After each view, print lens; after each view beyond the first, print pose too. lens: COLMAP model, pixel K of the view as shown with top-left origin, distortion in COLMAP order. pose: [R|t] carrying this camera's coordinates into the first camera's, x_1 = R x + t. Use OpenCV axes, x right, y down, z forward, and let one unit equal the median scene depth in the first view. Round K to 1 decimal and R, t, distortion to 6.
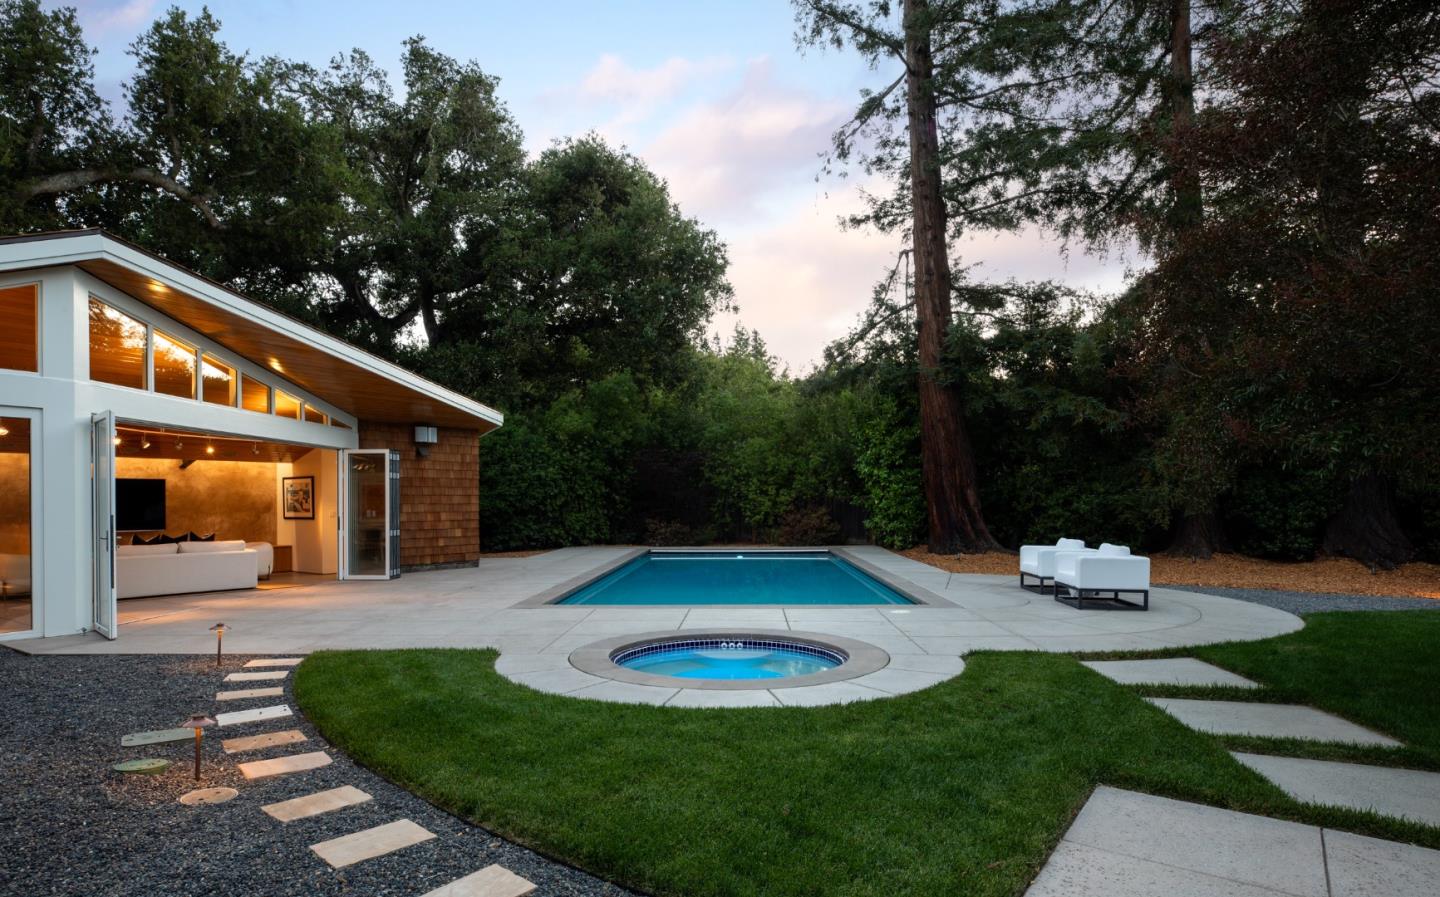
lens RADIAL K [[793.7, 0, 724.8], [0, 793.7, 506.9], [0, 0, 1]] dist [-0.011202, 0.007911]
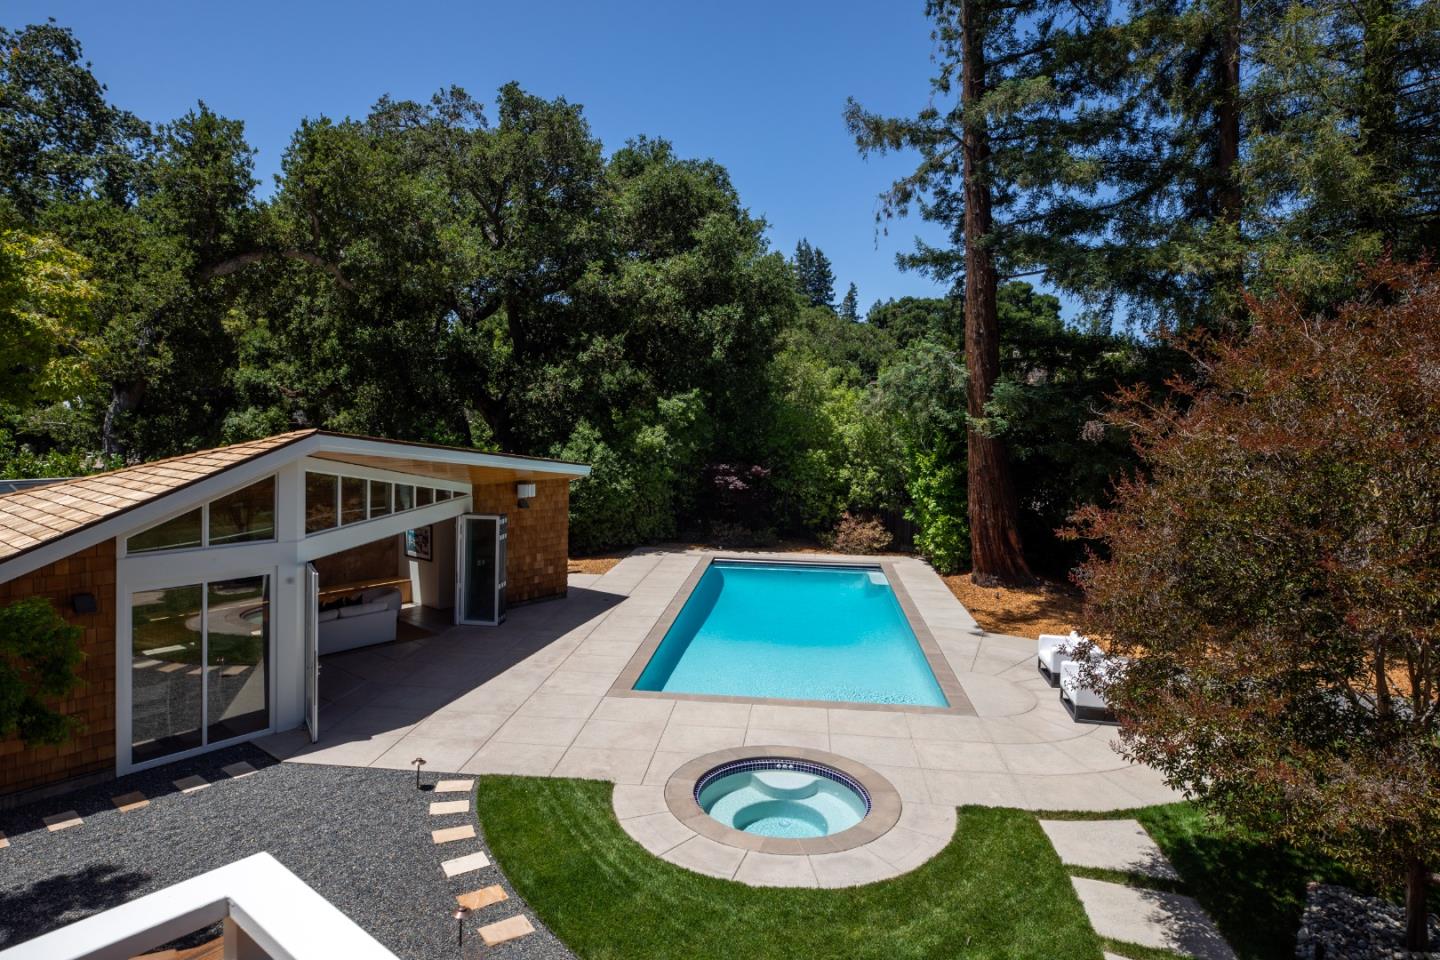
lens RADIAL K [[816.6, 0, 728.1], [0, 816.6, 443.7], [0, 0, 1]] dist [-0.015573, 0.010452]
pose [[0.997270, 0.025865, -0.069164, -0.002565], [-0.024457, 0.999478, 0.021122, -0.175069], [0.069674, -0.019373, 0.997382, -0.151471]]
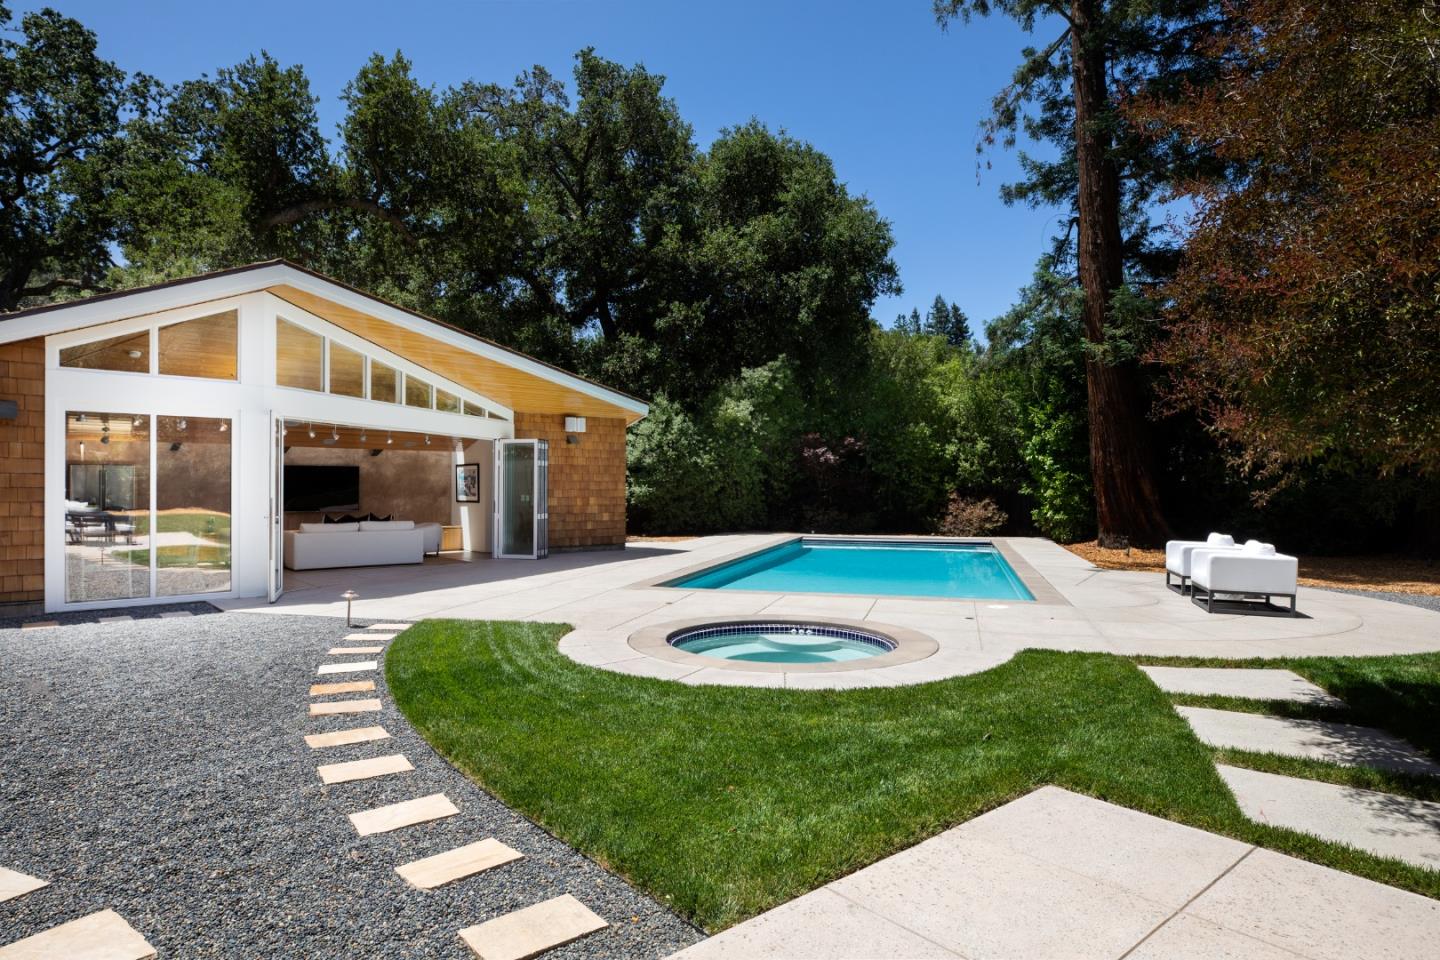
lens RADIAL K [[816.6, 0, 726.9], [0, 816.6, 489.5], [0, 0, 1]] dist [-0.015573, 0.010452]
pose [[0.971675, 0.007682, -0.236197, 0.074810], [-0.008660, 0.999958, -0.003105, -0.002112], [0.236163, 0.005062, 0.971700, -0.018585]]
